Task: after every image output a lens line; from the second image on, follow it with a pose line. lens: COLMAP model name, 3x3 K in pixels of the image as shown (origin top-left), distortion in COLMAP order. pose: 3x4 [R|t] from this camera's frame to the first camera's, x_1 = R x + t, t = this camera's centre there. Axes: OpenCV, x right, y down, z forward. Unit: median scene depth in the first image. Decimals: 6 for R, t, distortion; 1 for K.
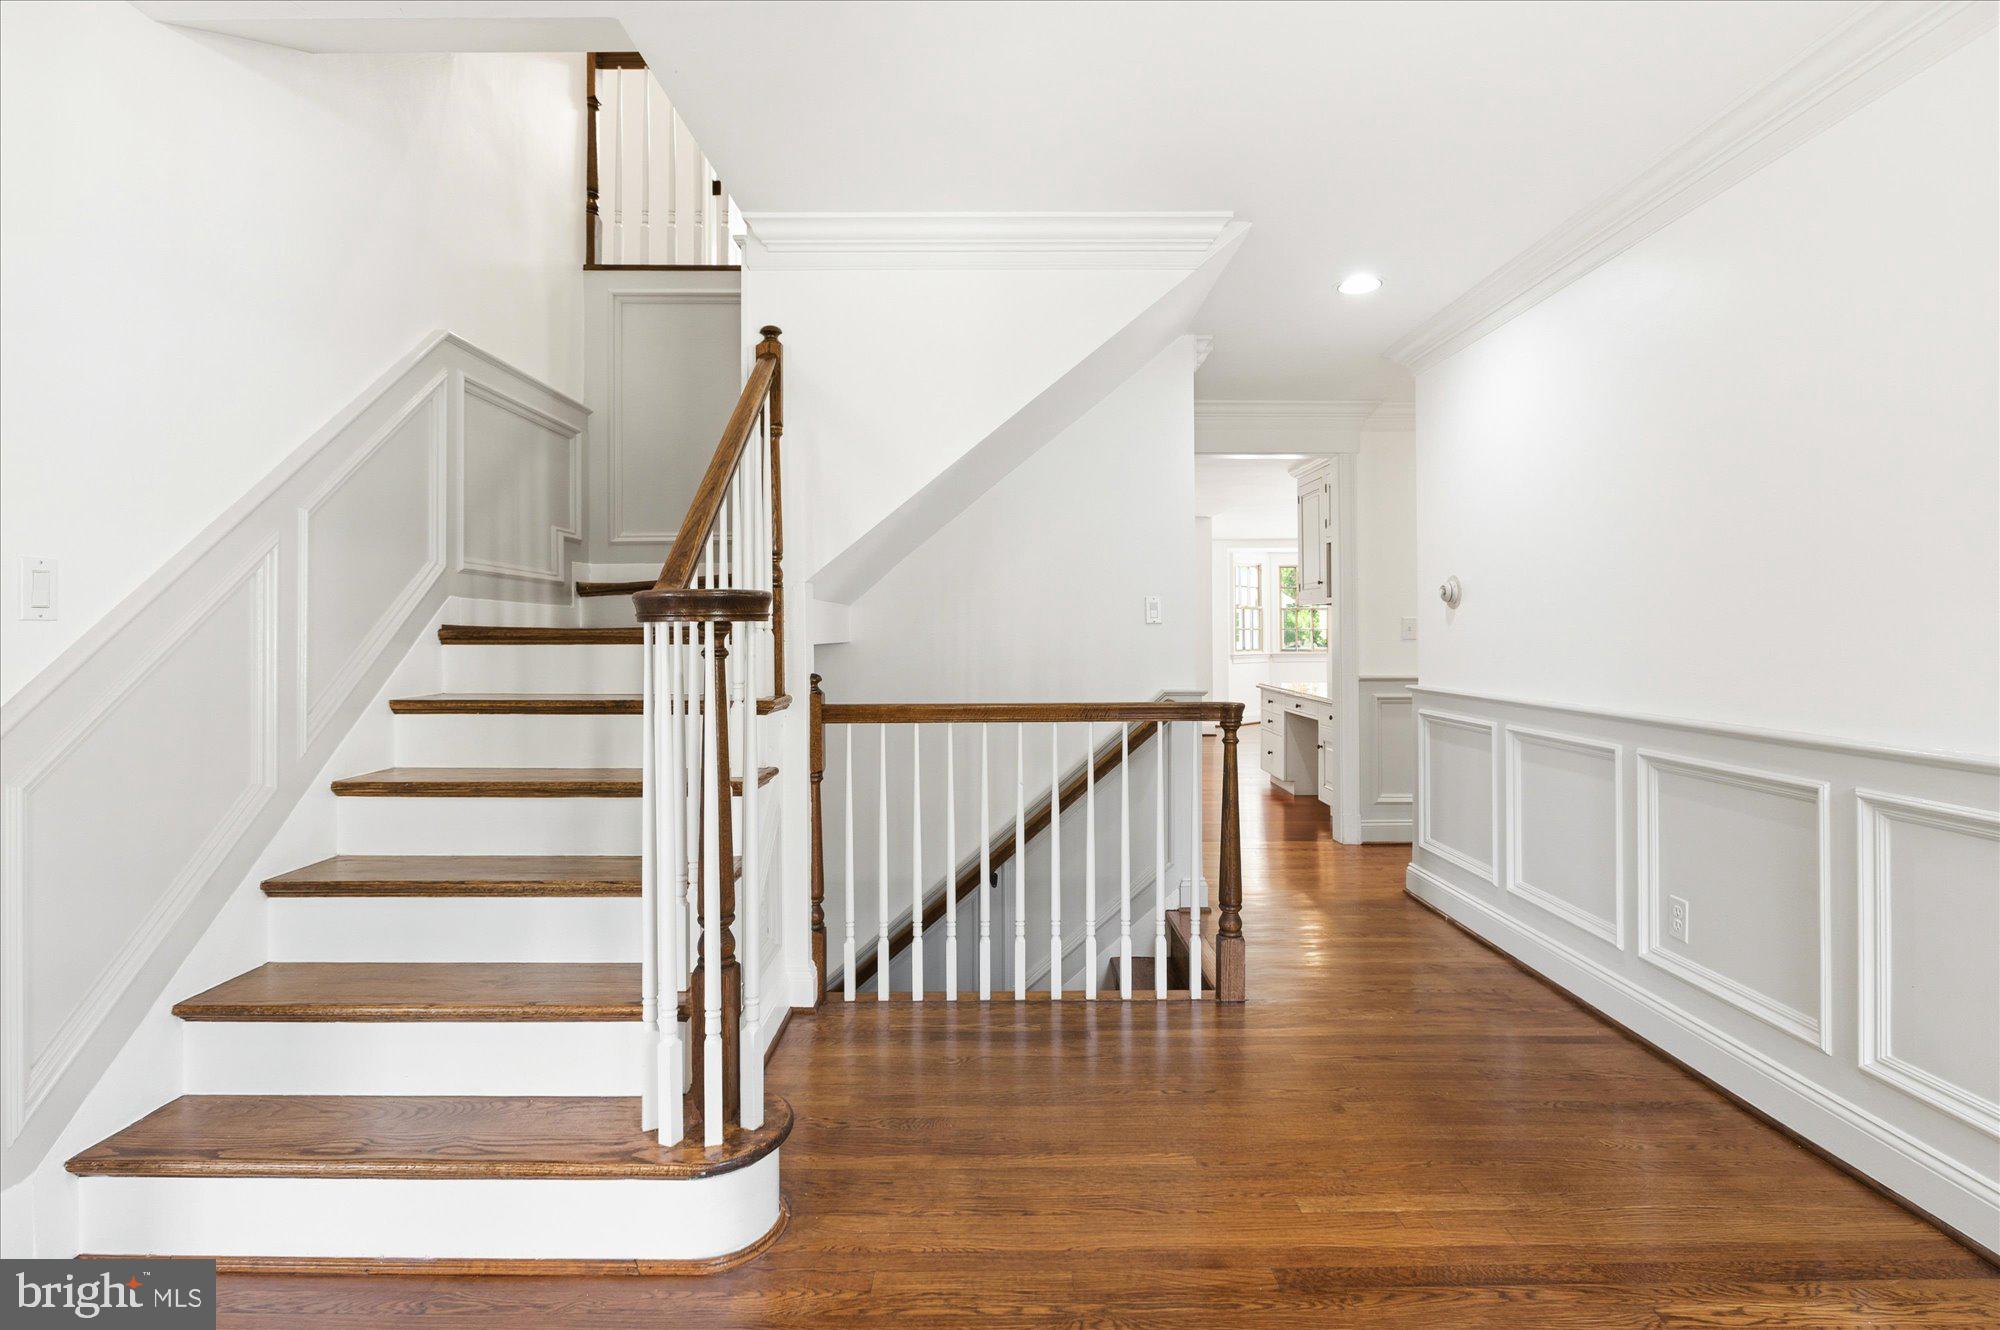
lens RADIAL K [[971.6, 0, 1019.2], [0, 971.6, 629.7], [0, 0, 1]] dist [-0.010844, -0.000249]
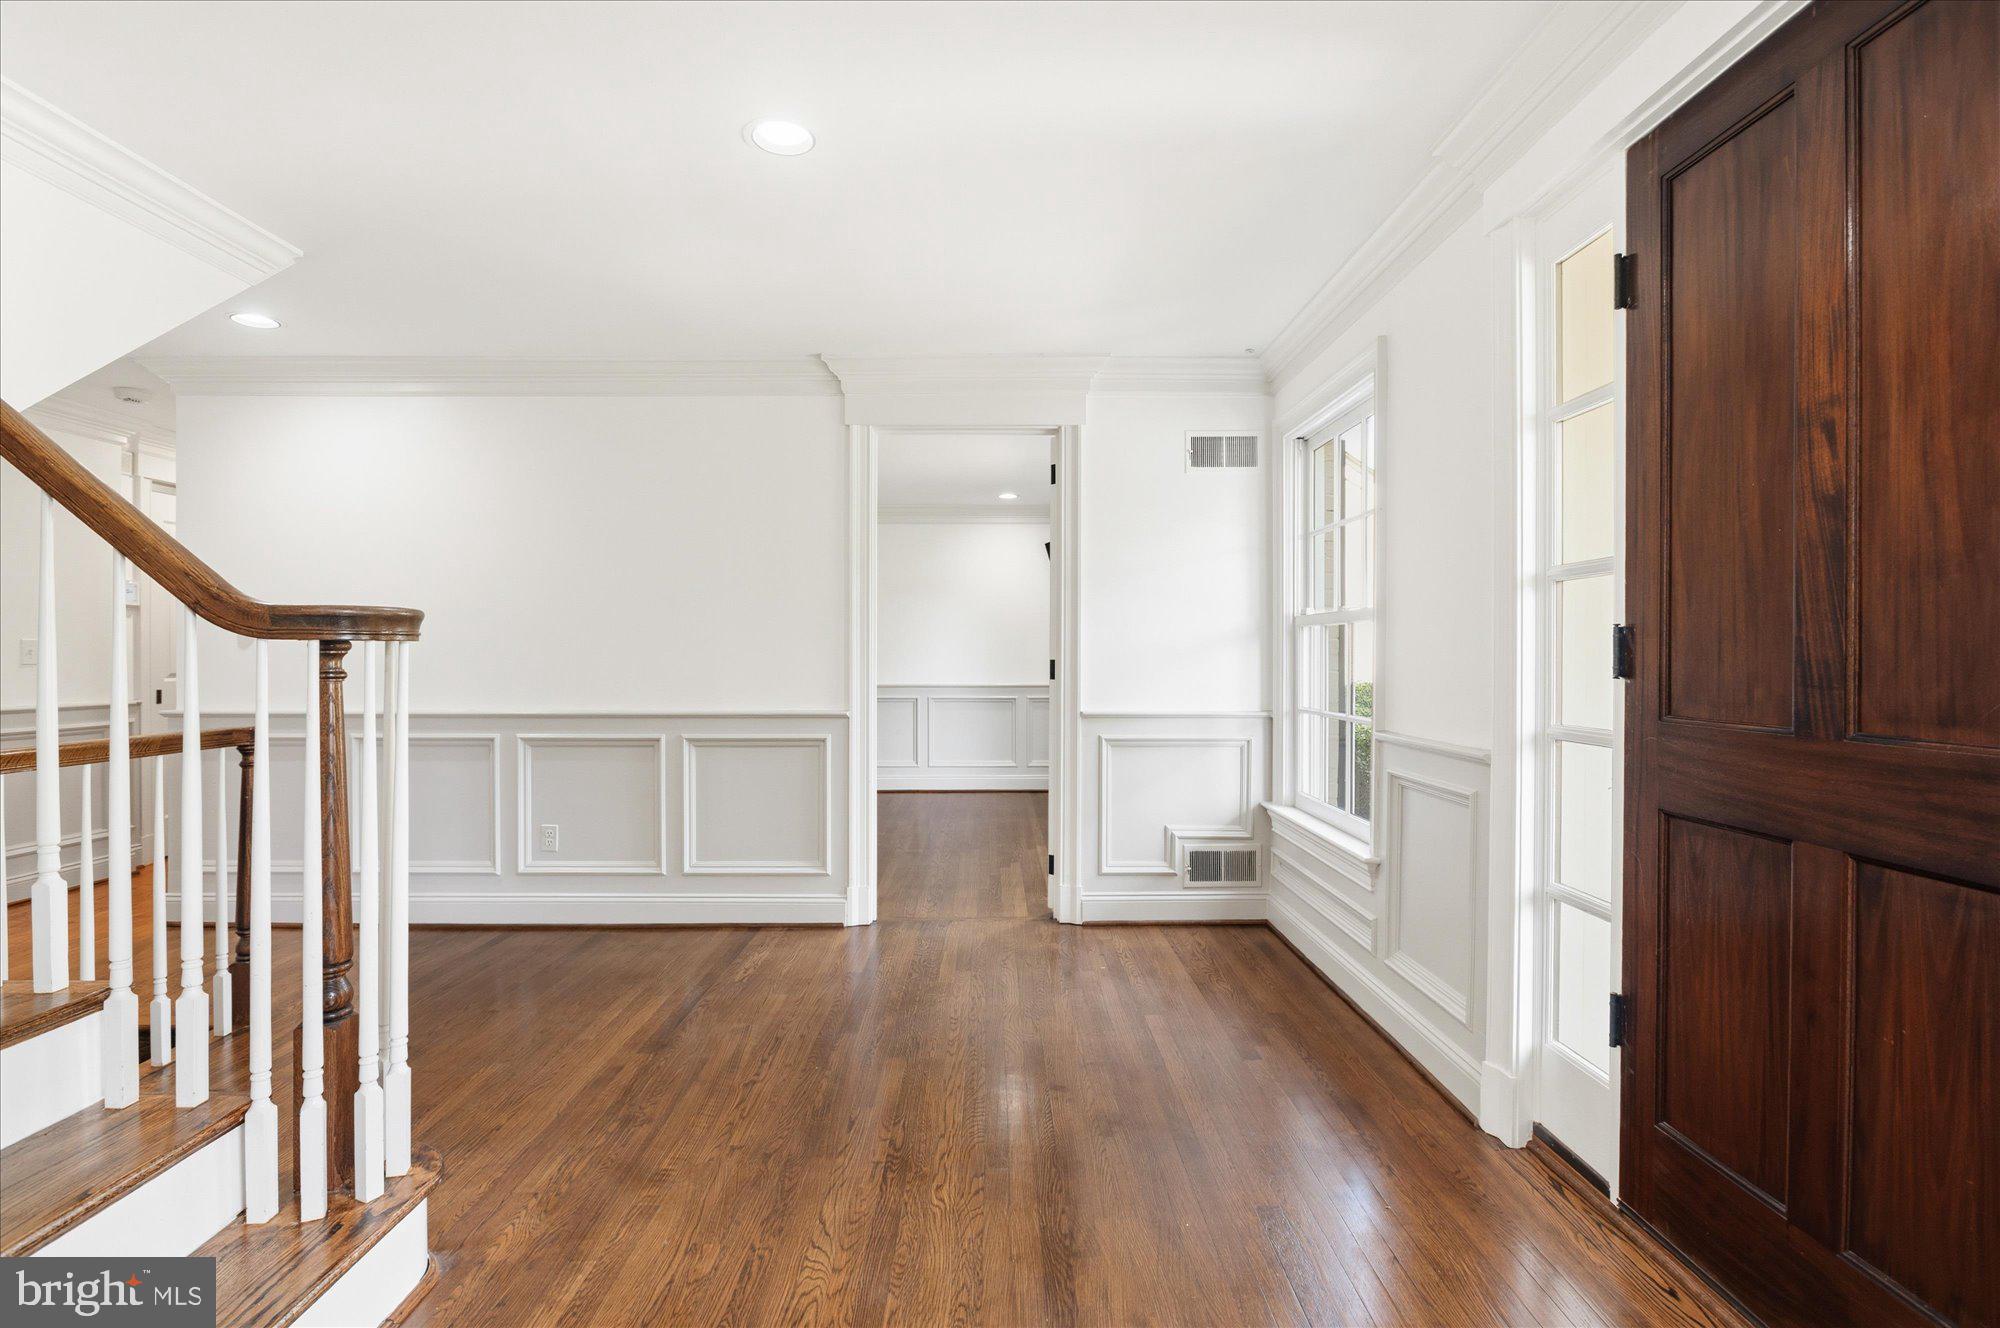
lens RADIAL K [[971.6, 0, 998.0], [0, 971.6, 661.3], [0, 0, 1]] dist [-0.010844, -0.000249]
pose [[-0.002069, -0.001935, 0.999996, -1.109314], [-0.003594, 0.999992, 0.001928, 0.006902], [-0.999991, -0.003590, -0.002076, 0.338589]]
